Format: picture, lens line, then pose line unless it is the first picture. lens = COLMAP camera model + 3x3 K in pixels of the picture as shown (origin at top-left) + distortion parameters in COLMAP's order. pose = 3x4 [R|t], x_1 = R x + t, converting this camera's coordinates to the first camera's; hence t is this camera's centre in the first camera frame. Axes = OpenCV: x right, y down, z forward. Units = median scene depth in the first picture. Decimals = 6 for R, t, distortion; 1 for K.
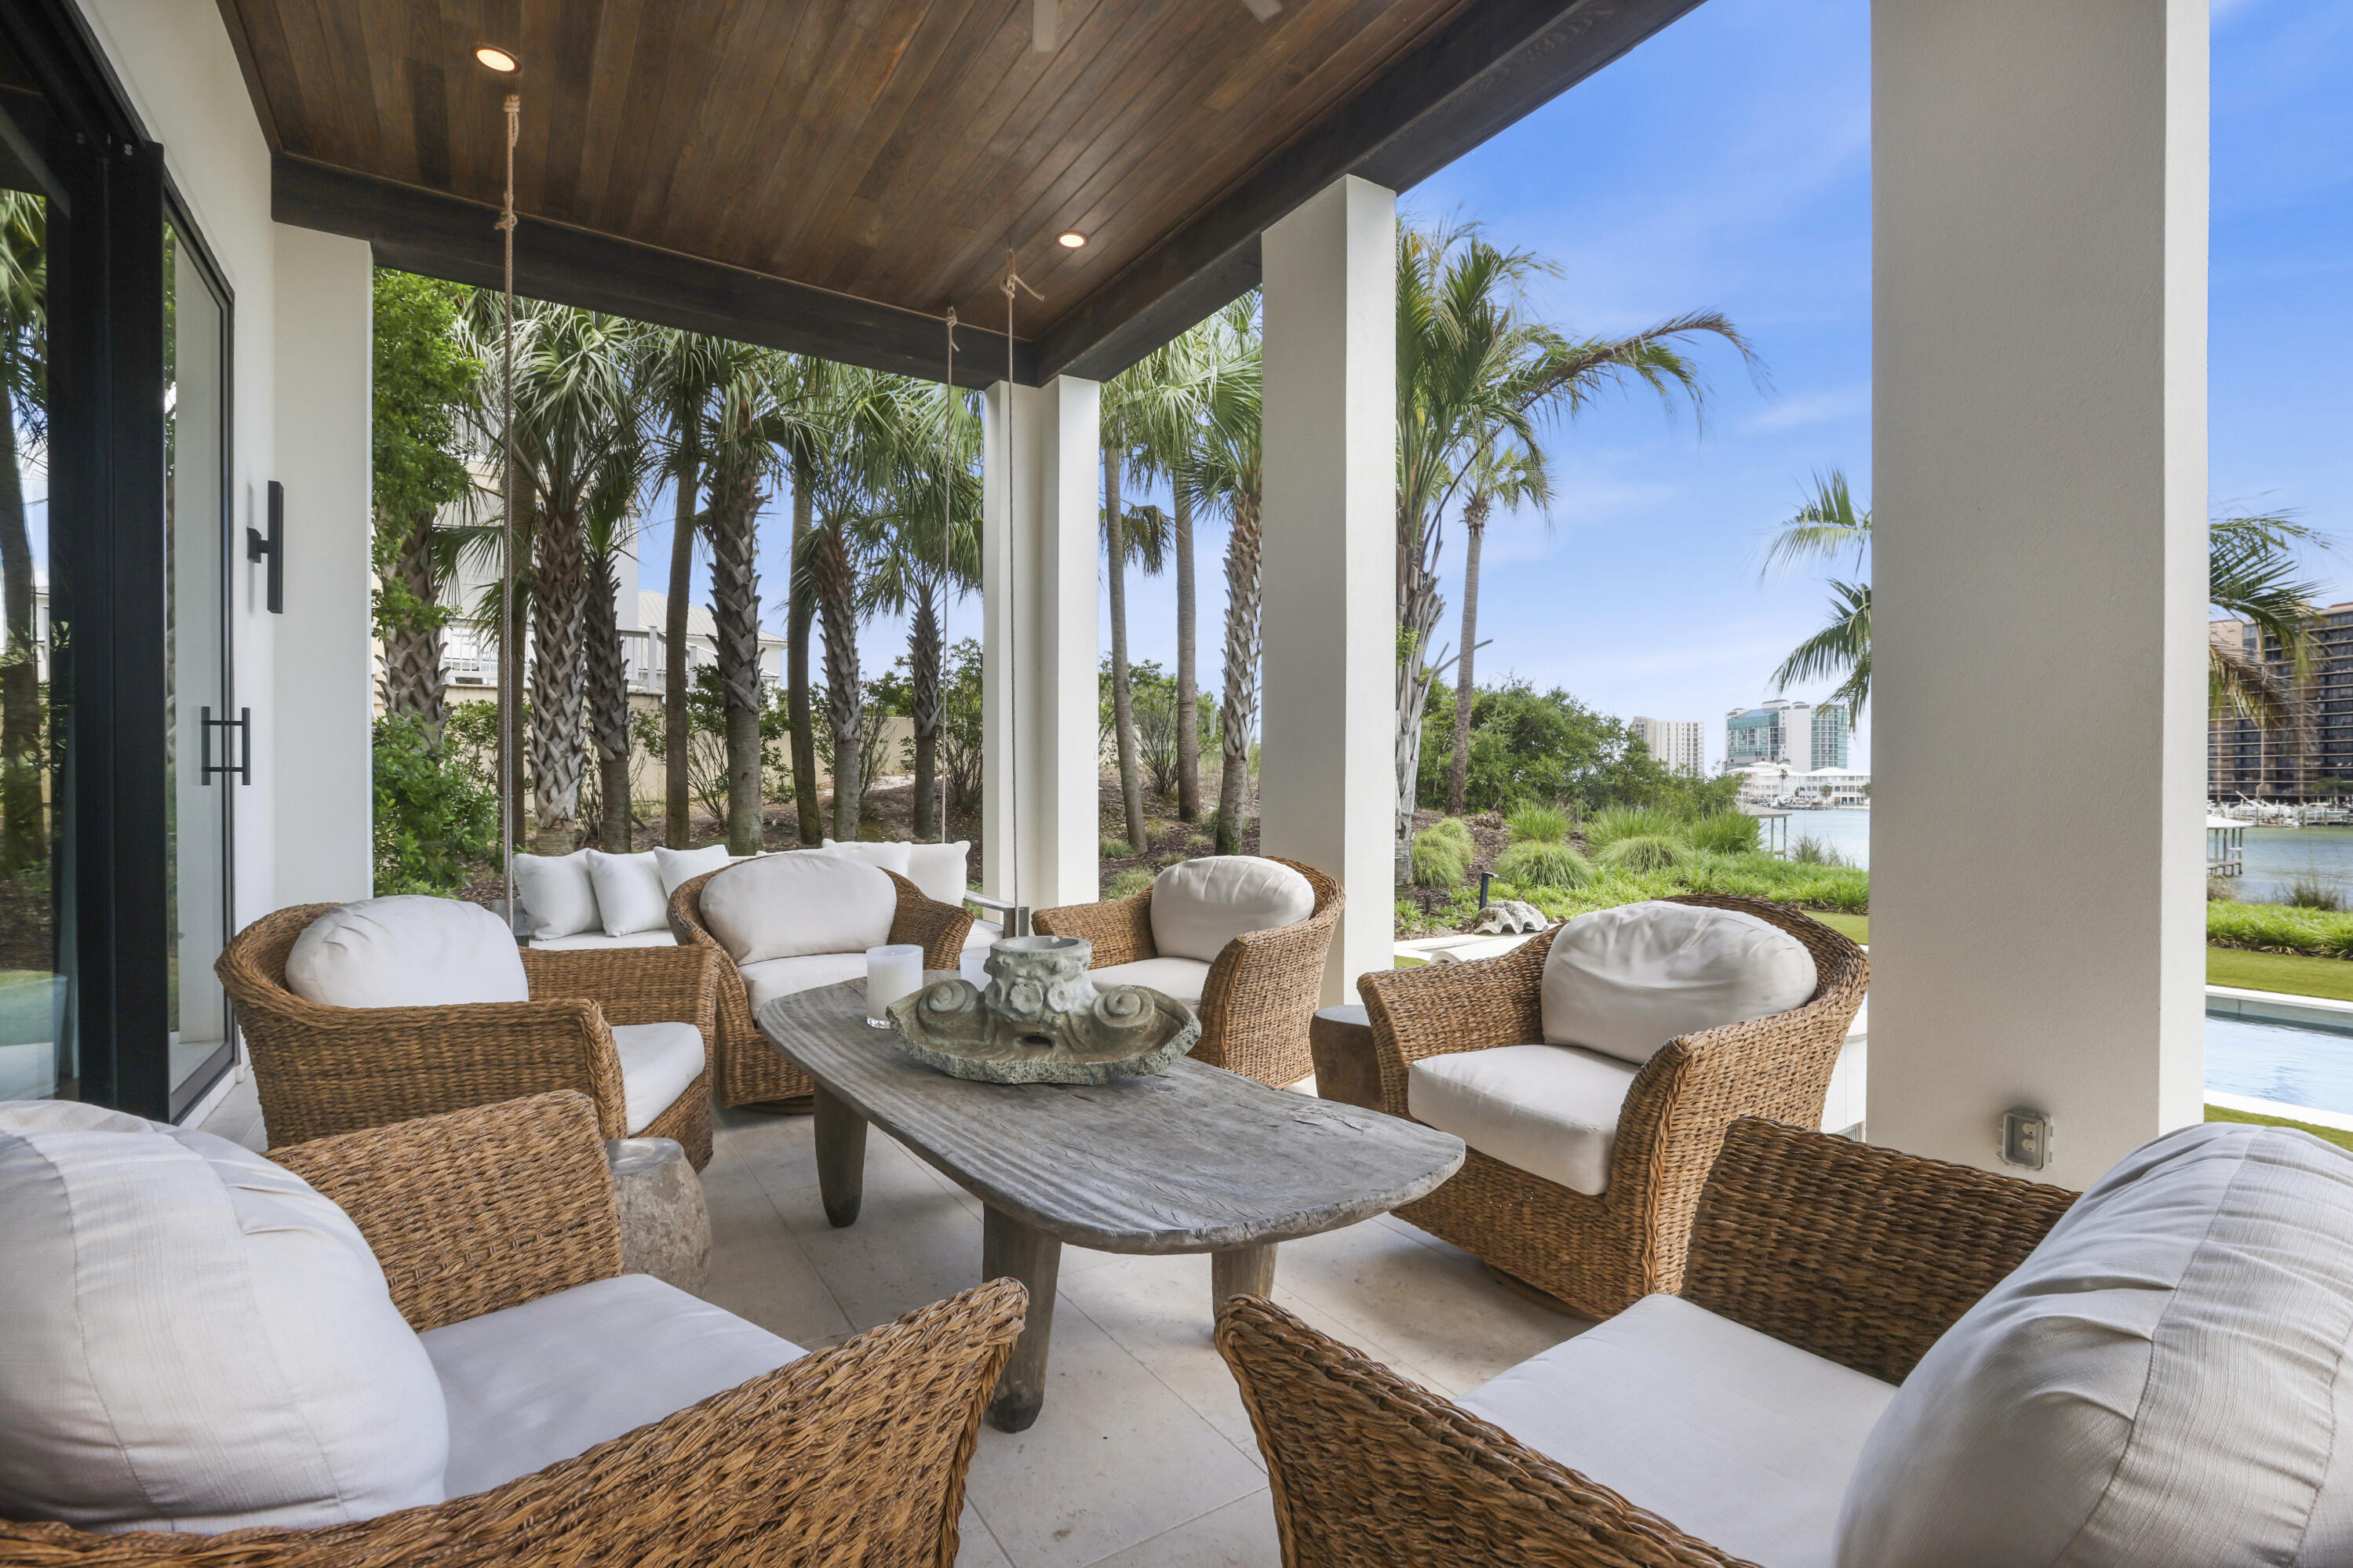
lens RADIAL K [[1084.6, 0, 1176.5], [0, 1084.6, 784.0], [0, 0, 1]] dist [0.000111, 0.000025]
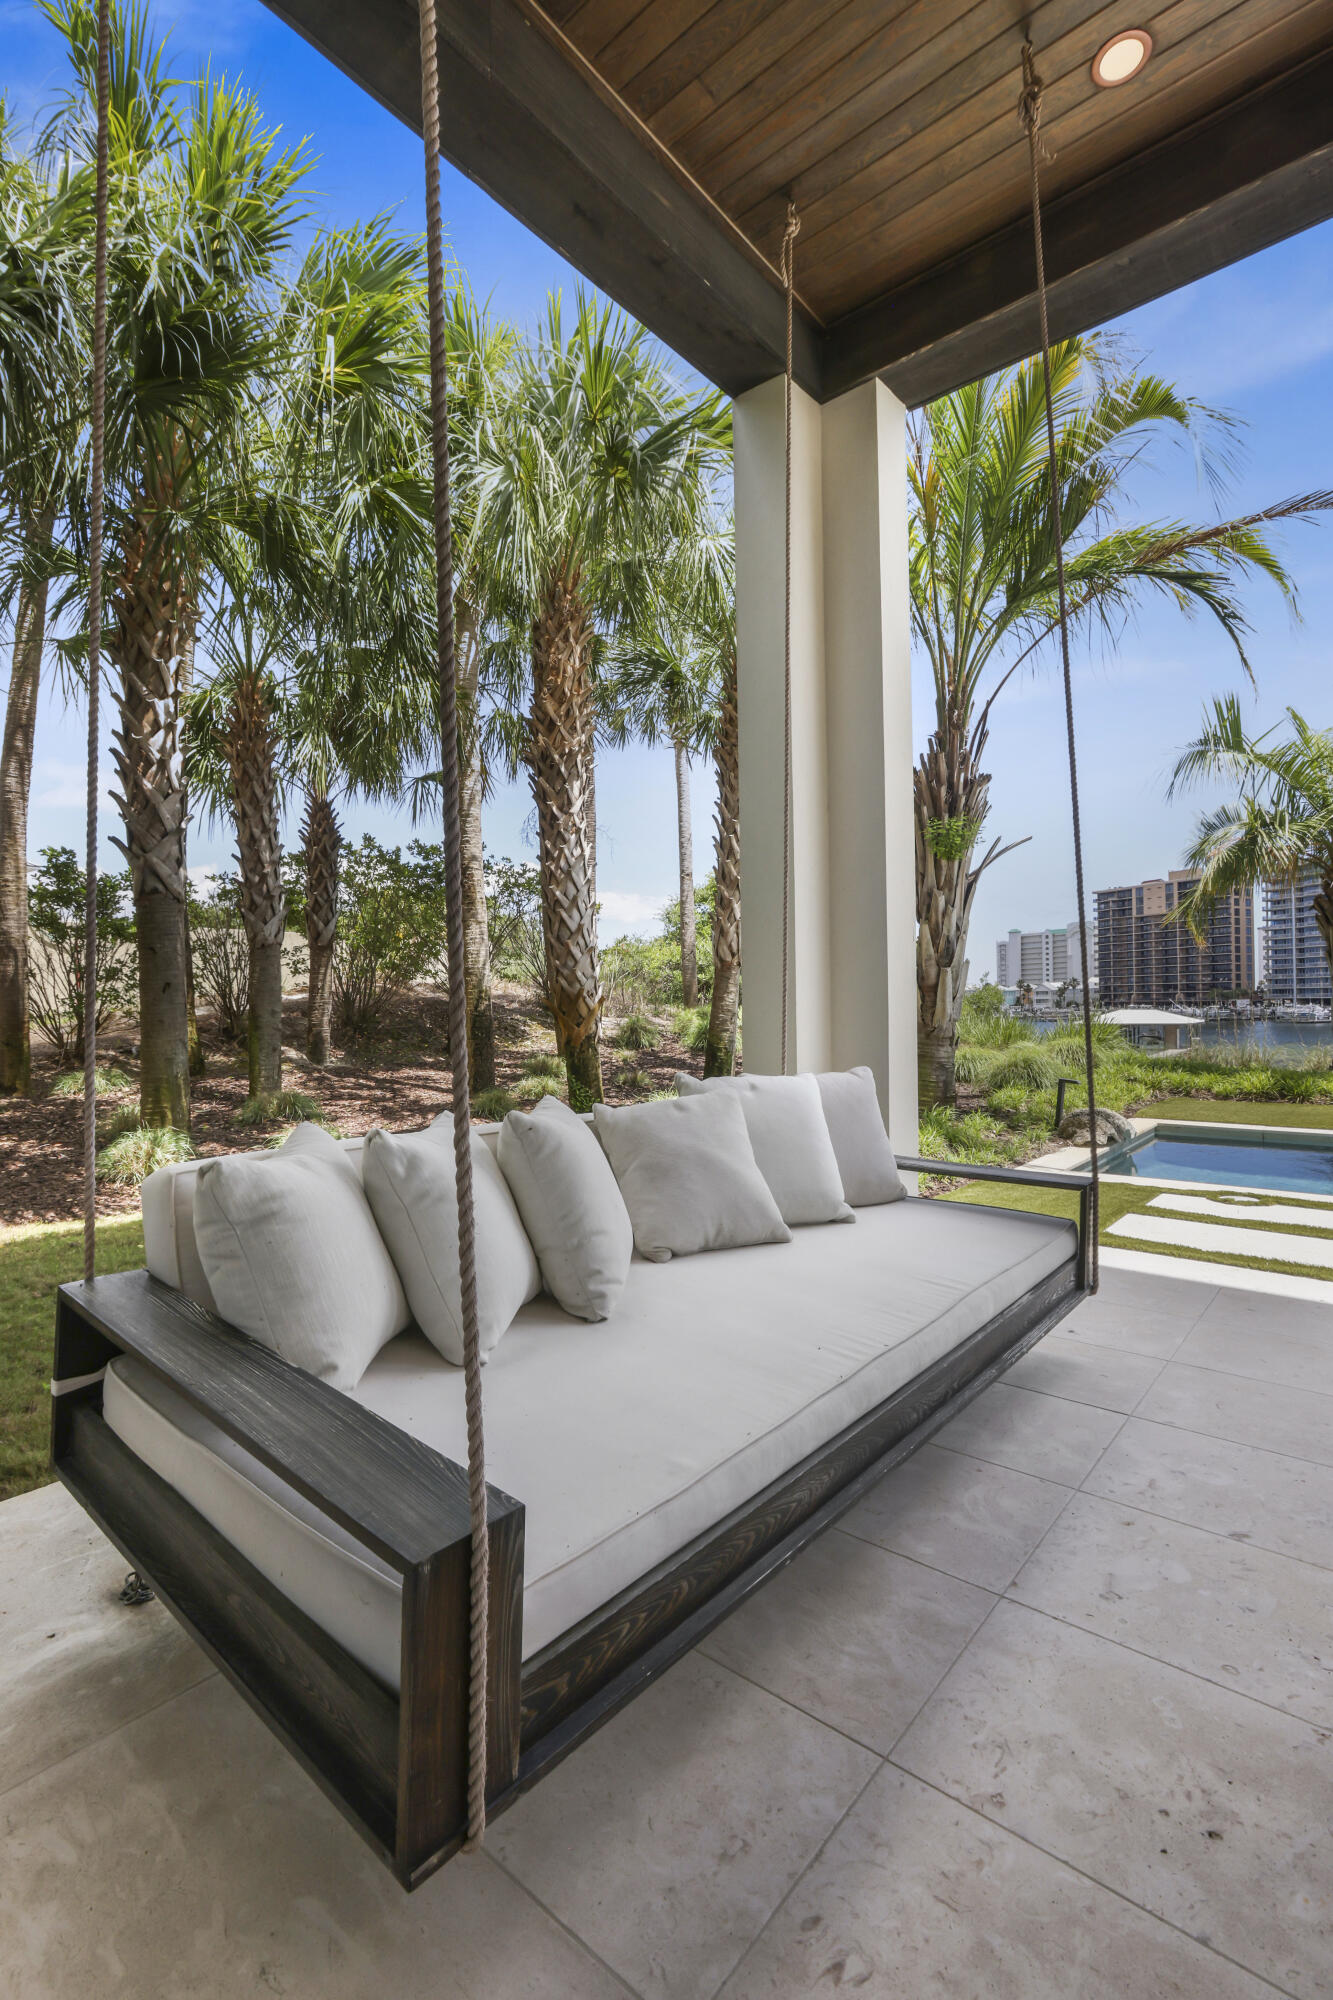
lens RADIAL K [[908.5, 0, 666.5], [0, 908.5, 1000.0], [0, 0, 1]] dist [0.019869, 0.000030]
pose [[0.953732, -0.015959, 0.300236, -0.227323], [0.017919, 0.999832, -0.003774, 0.008852], [-0.300125, 0.008980, 0.953858, 0.265888]]
